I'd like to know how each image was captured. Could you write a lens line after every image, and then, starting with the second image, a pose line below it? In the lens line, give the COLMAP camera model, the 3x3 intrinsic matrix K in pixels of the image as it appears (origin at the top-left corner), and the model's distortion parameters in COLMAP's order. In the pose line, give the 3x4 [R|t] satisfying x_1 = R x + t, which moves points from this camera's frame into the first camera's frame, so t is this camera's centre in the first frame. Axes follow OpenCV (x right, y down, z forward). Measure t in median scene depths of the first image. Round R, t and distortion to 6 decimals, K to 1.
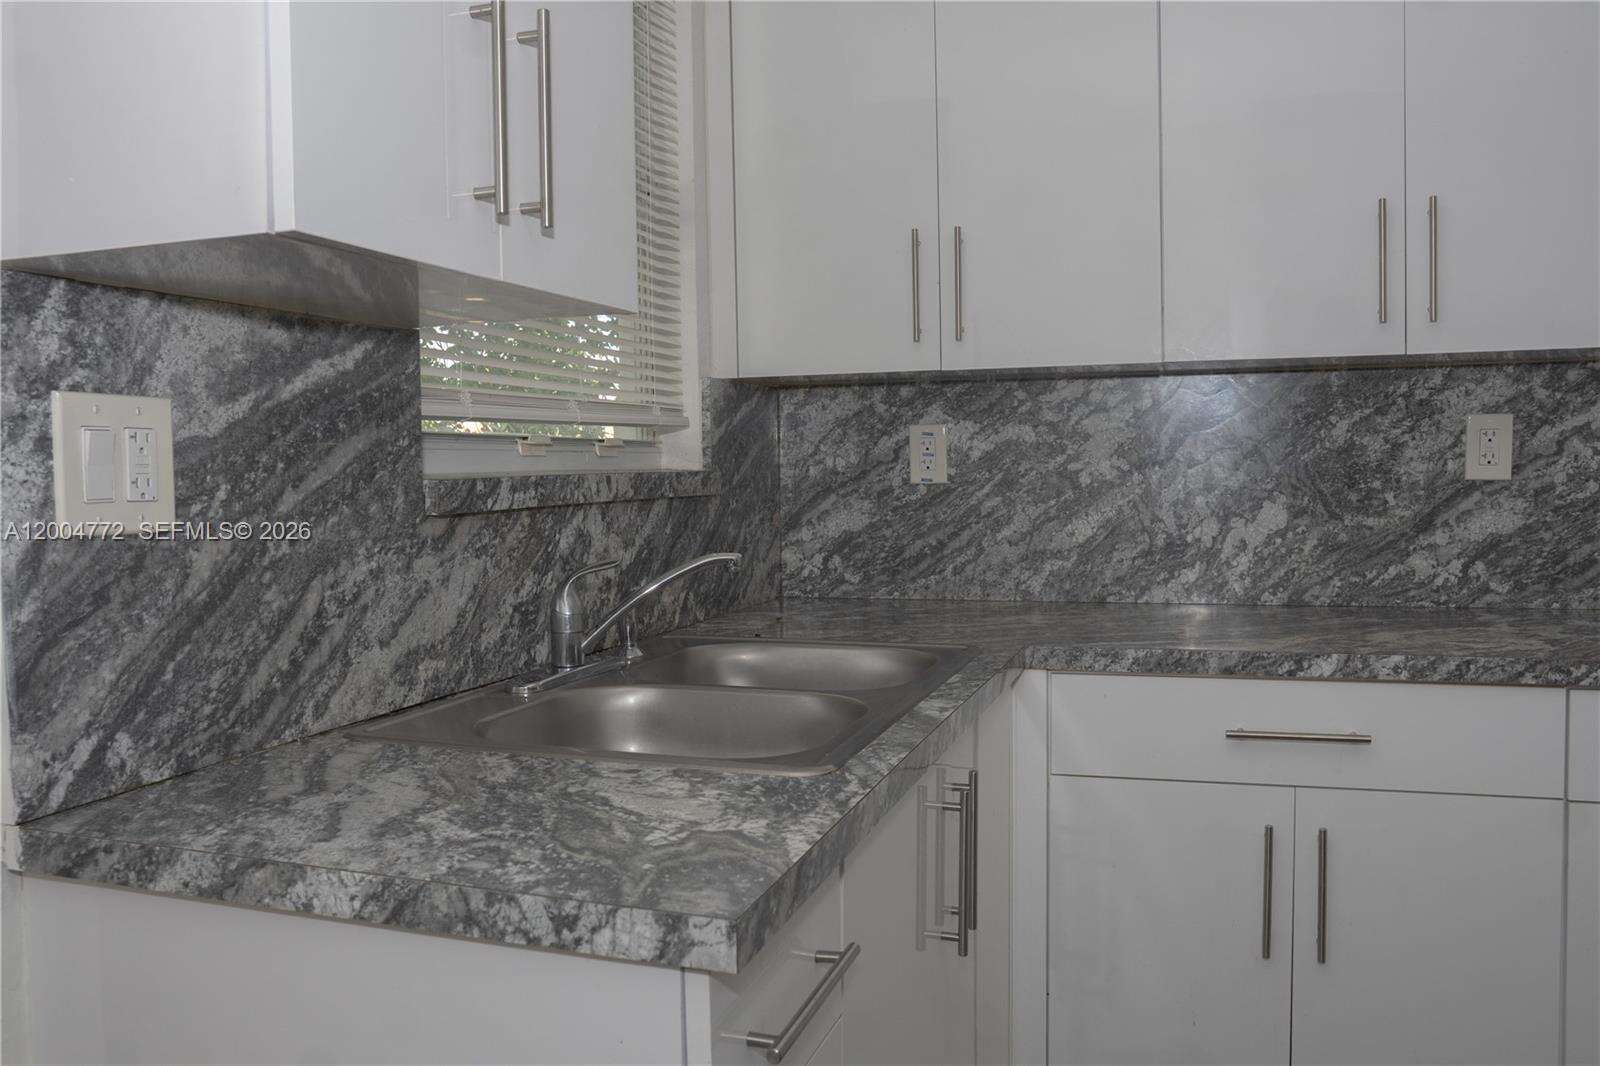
lens RADIAL K [[1273.1, 0, 805.3], [0, 1273.1, 532.6], [0, 0, 1]] dist [-0.037660, 0.003821]
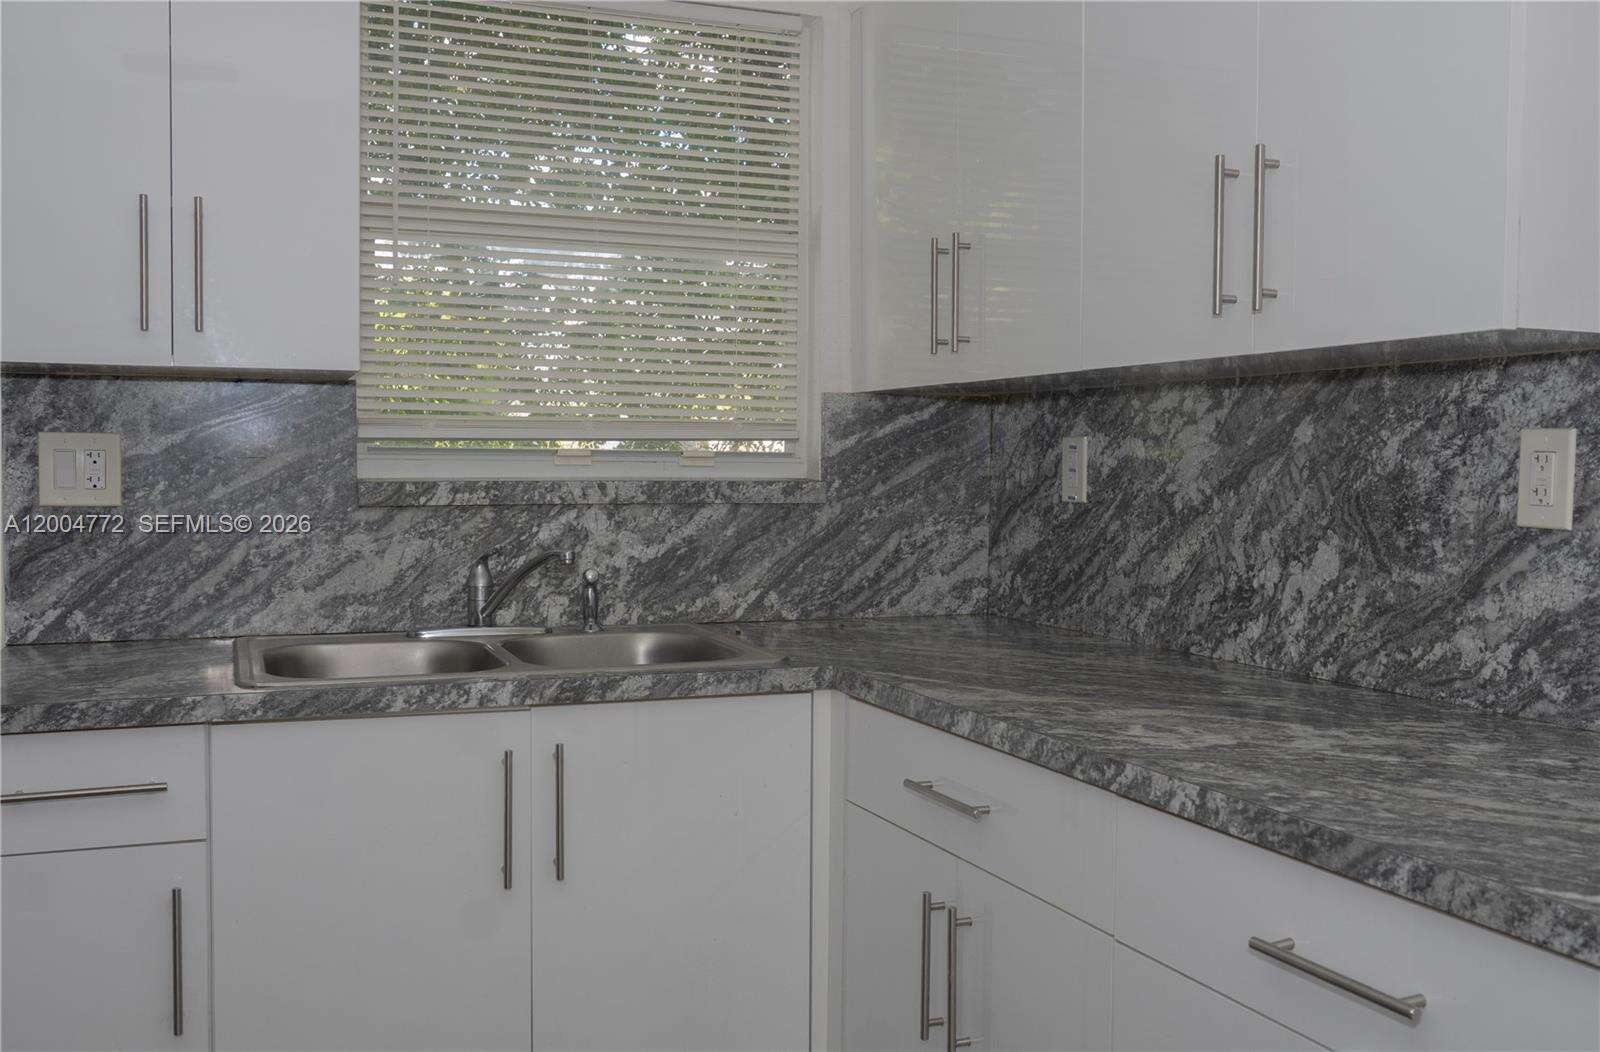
lens RADIAL K [[1495.0, 0, 796.3], [0, 1495.0, 523.2], [0, 0, 1]] dist [-0.011040, 0.000000]
pose [[0.632372, 0.051038, -0.772982, 0.899434], [-0.056794, 0.998197, 0.019445, -0.037255], [0.772581, 0.031604, 0.634130, 0.196537]]
